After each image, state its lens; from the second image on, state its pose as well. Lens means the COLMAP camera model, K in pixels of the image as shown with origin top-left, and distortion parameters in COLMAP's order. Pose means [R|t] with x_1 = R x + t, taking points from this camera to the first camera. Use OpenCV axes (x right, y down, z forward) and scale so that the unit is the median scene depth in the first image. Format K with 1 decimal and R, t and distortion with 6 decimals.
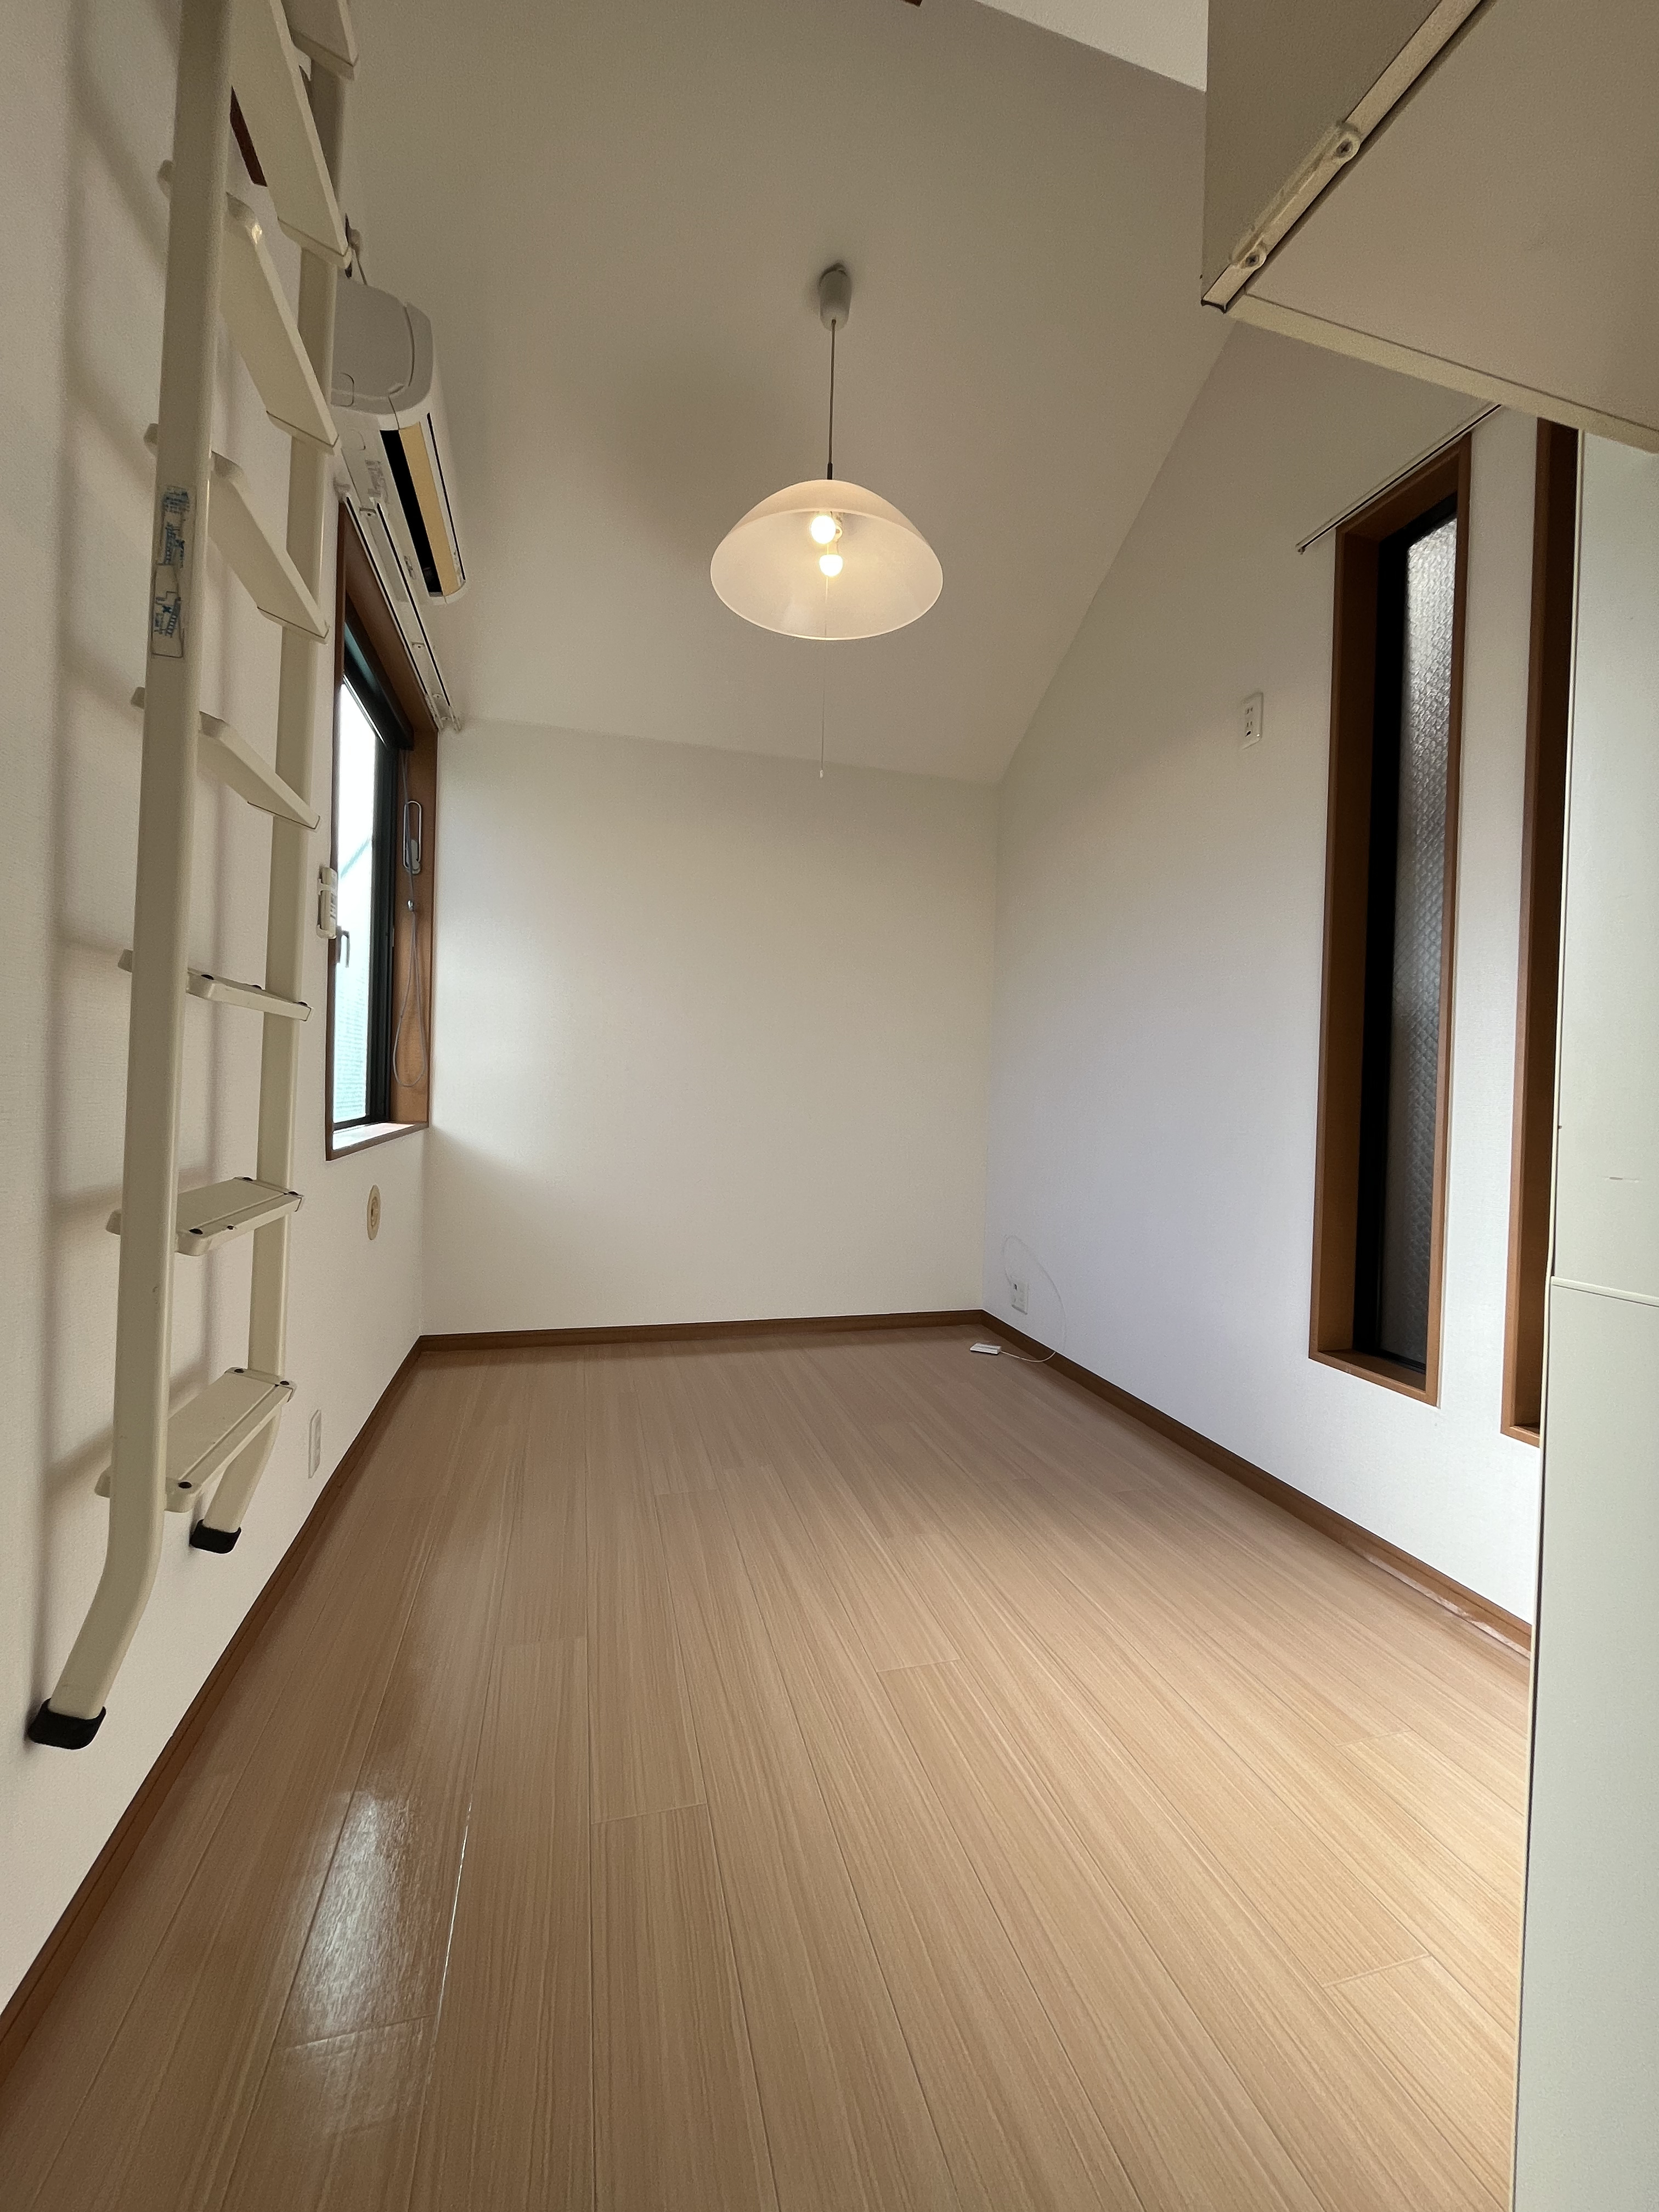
lens RADIAL K [[889.7, 0, 829.5], [0, 889.7, 1106.0], [0, 0, 1]] dist [0.008377, -0.000206]
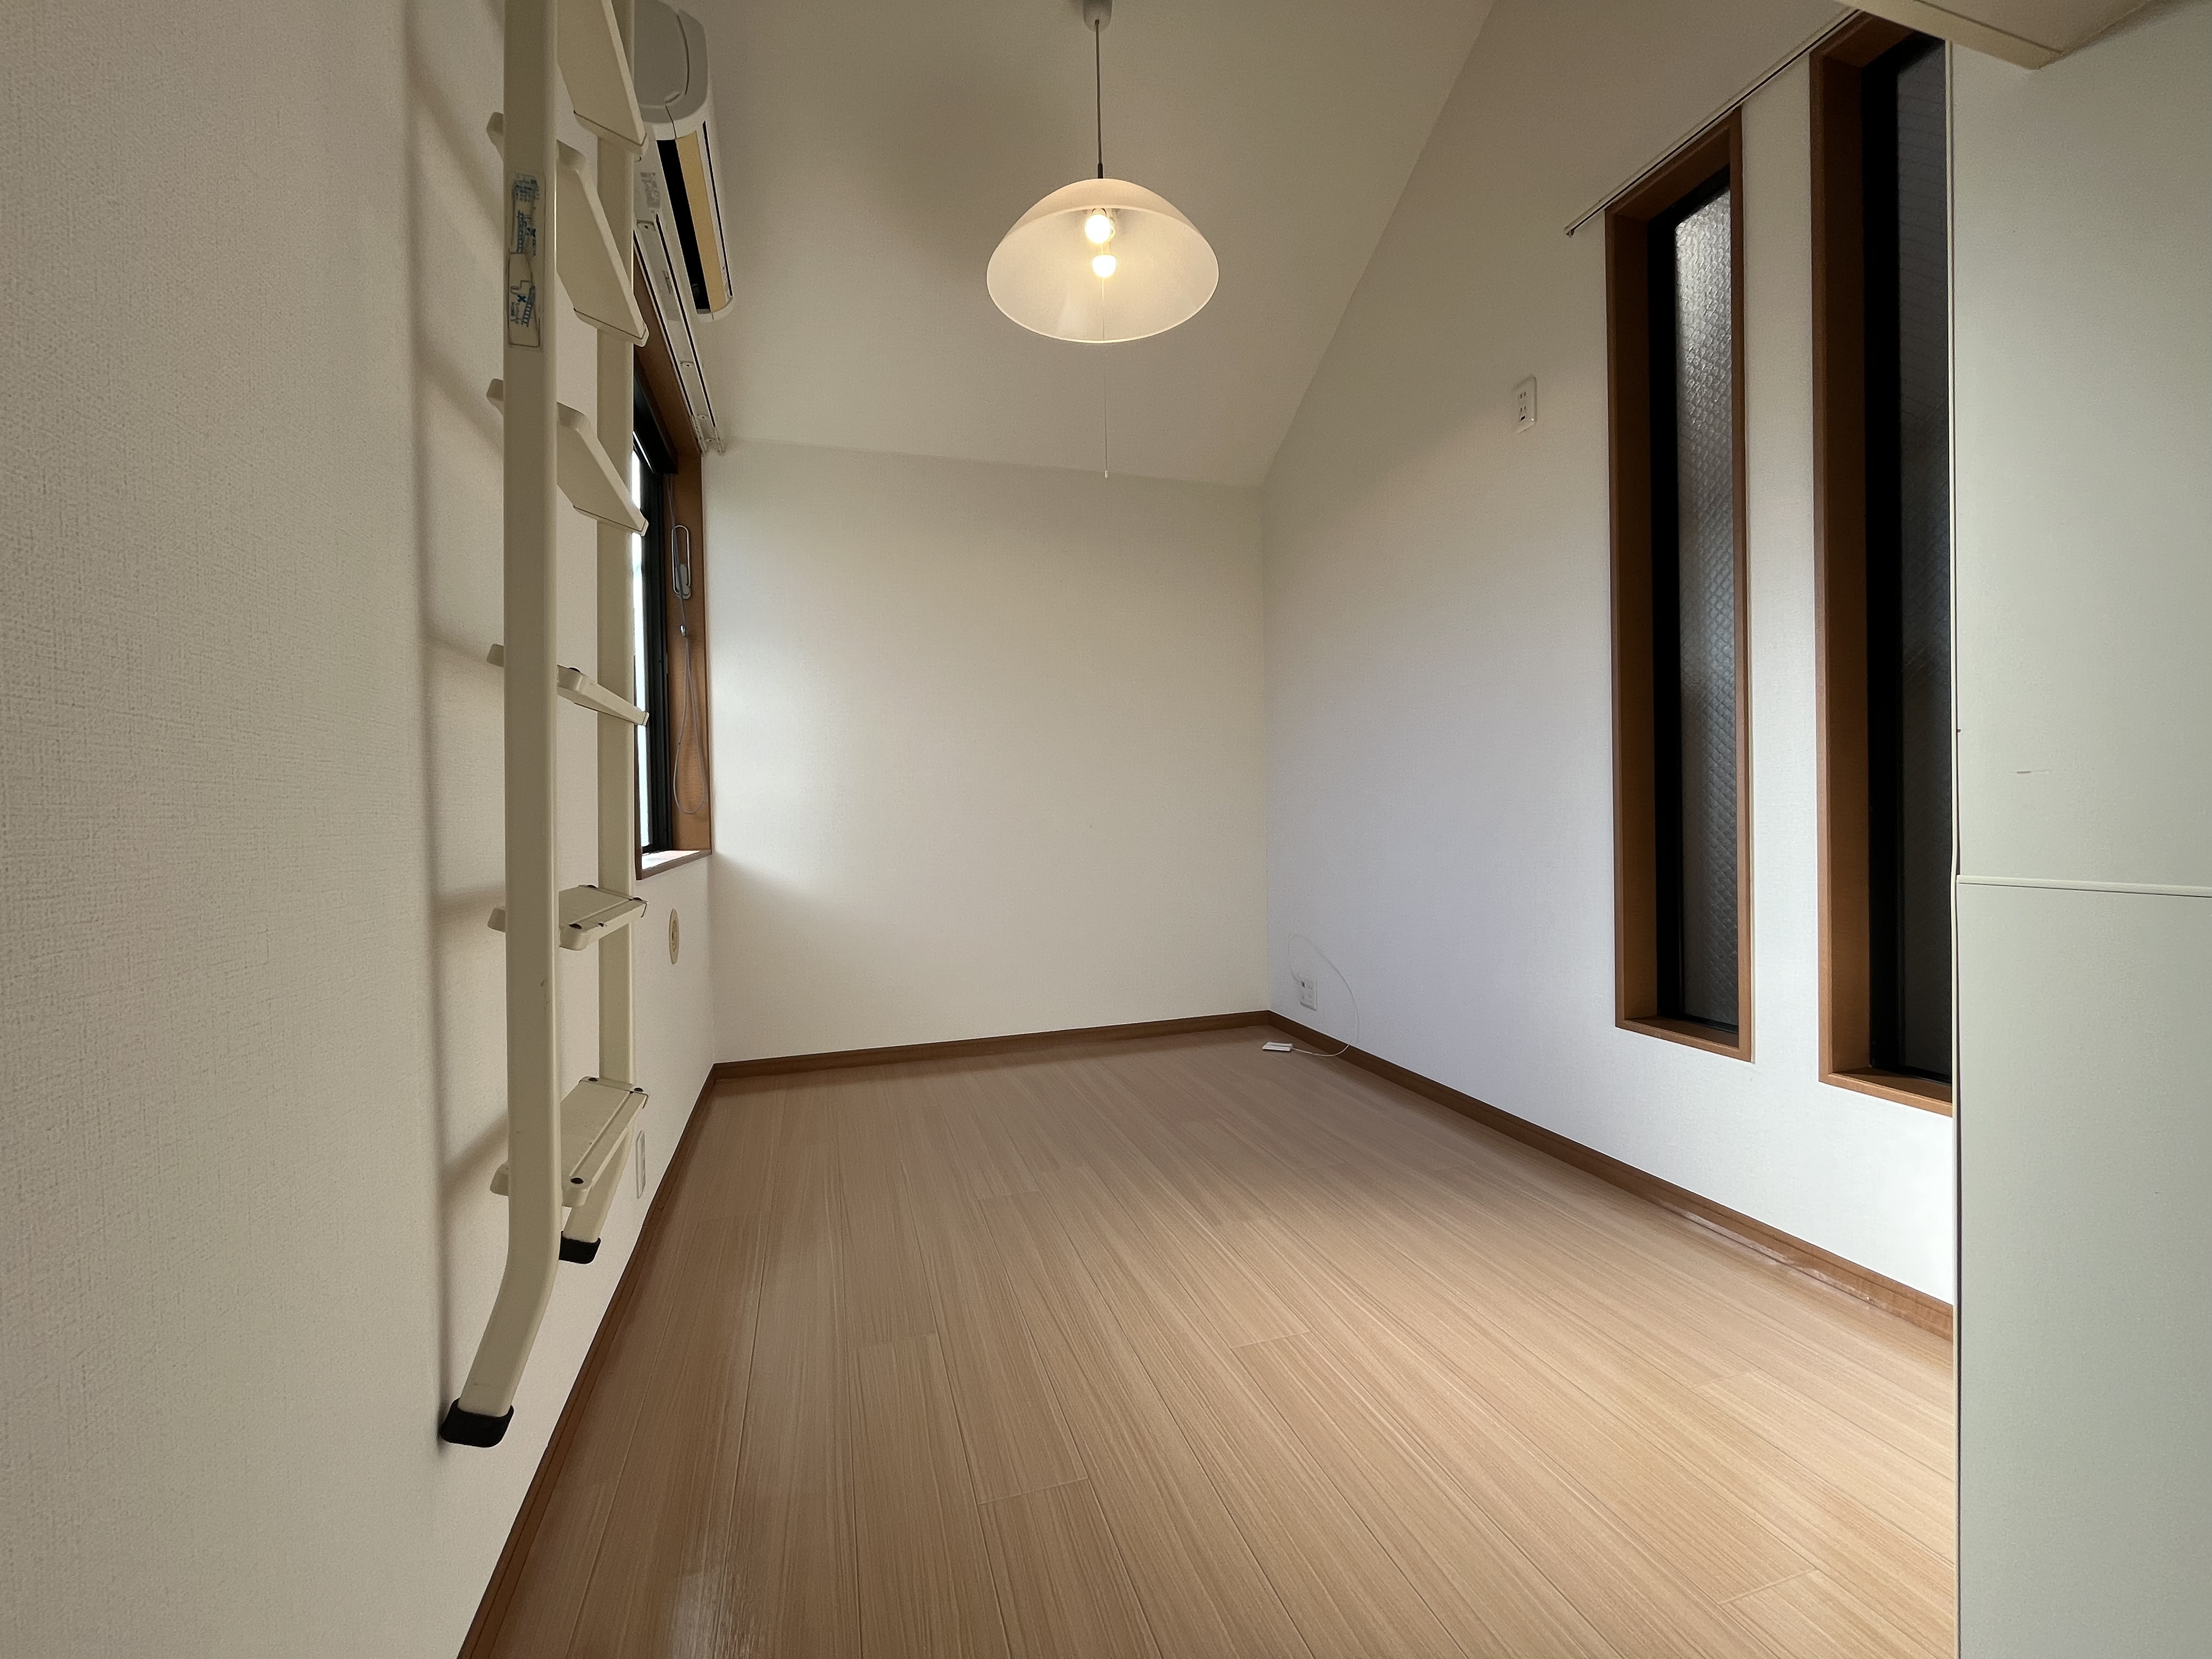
lens RADIAL K [[889.7, 0, 1095.6], [0, 889.7, 833.8], [0, 0, 1]] dist [0.008377, -0.000206]
pose [[0.998467, -0.049949, 0.023847, -0.074189], [0.049891, 0.998750, 0.003042, 0.031747], [-0.023969, -0.001848, 0.999711, -0.004349]]
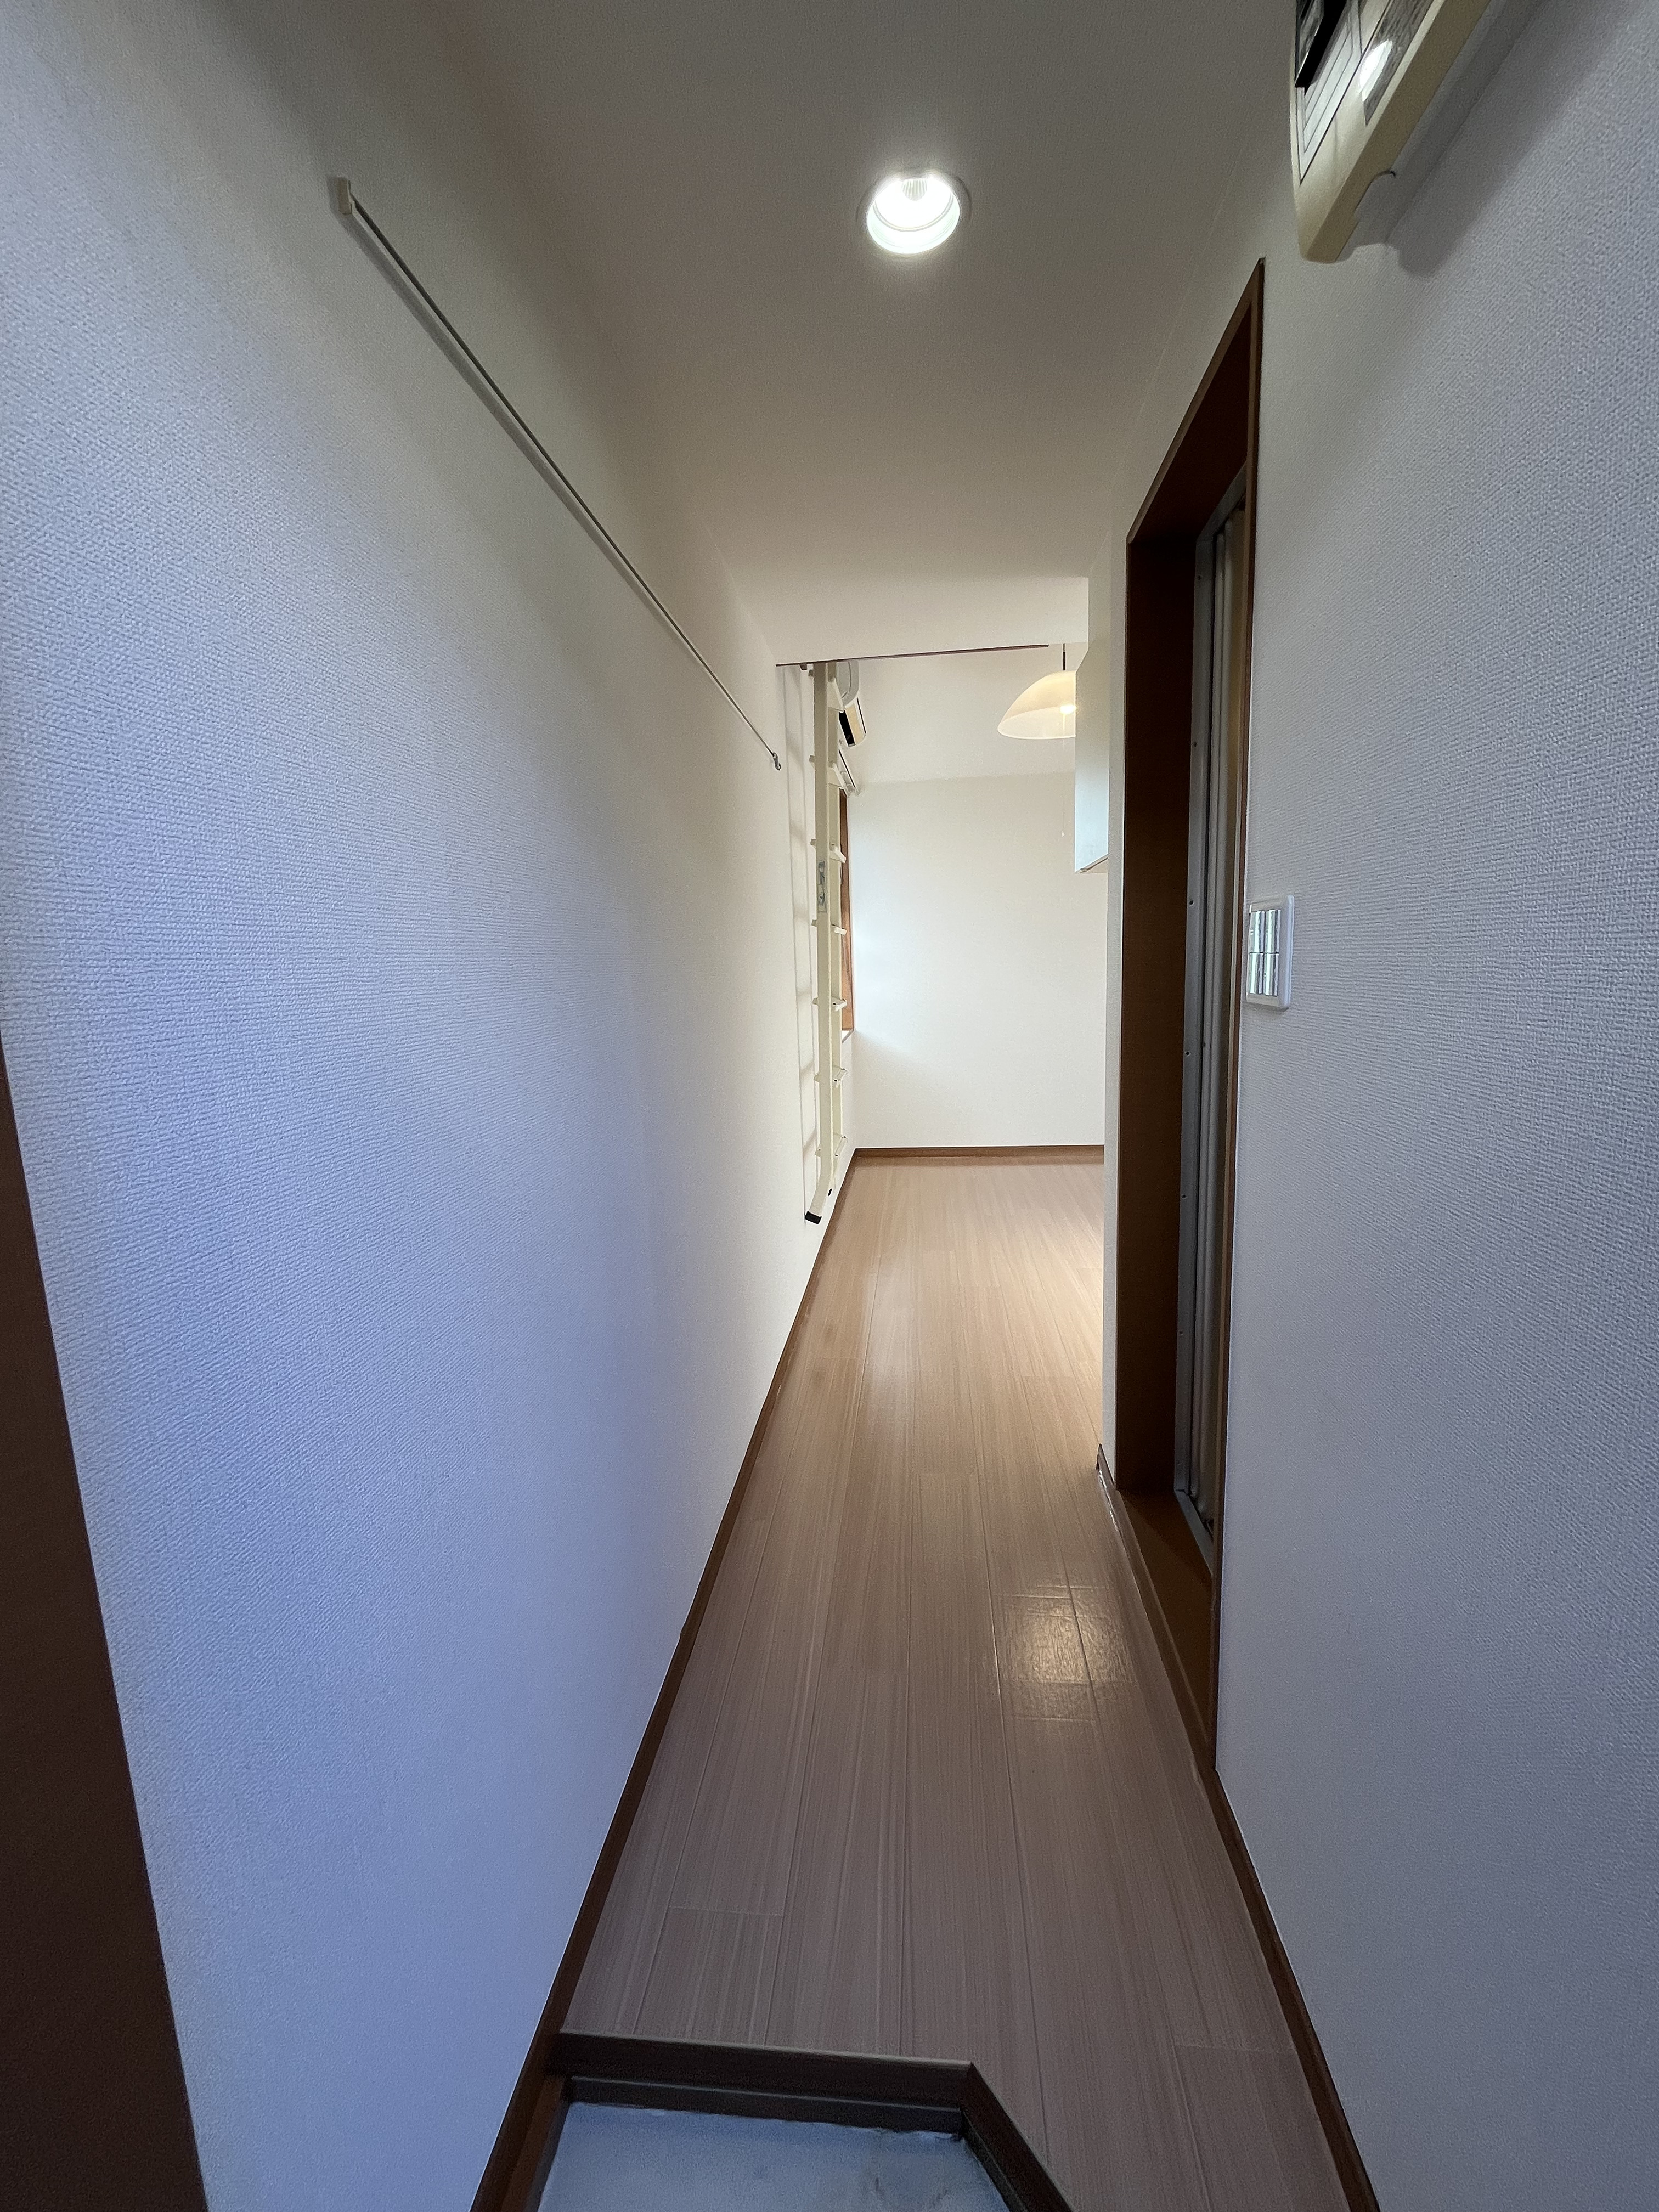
lens RADIAL K [[889.7, 0, 829.5], [0, 889.7, 1106.0], [0, 0, 1]] dist [0.008377, -0.000206]
pose [[0.926966, -0.005488, -0.375106, 0.257470], [0.057295, 0.990234, 0.127098, -0.091838], [0.370745, -0.139307, 0.918227, -1.029417]]
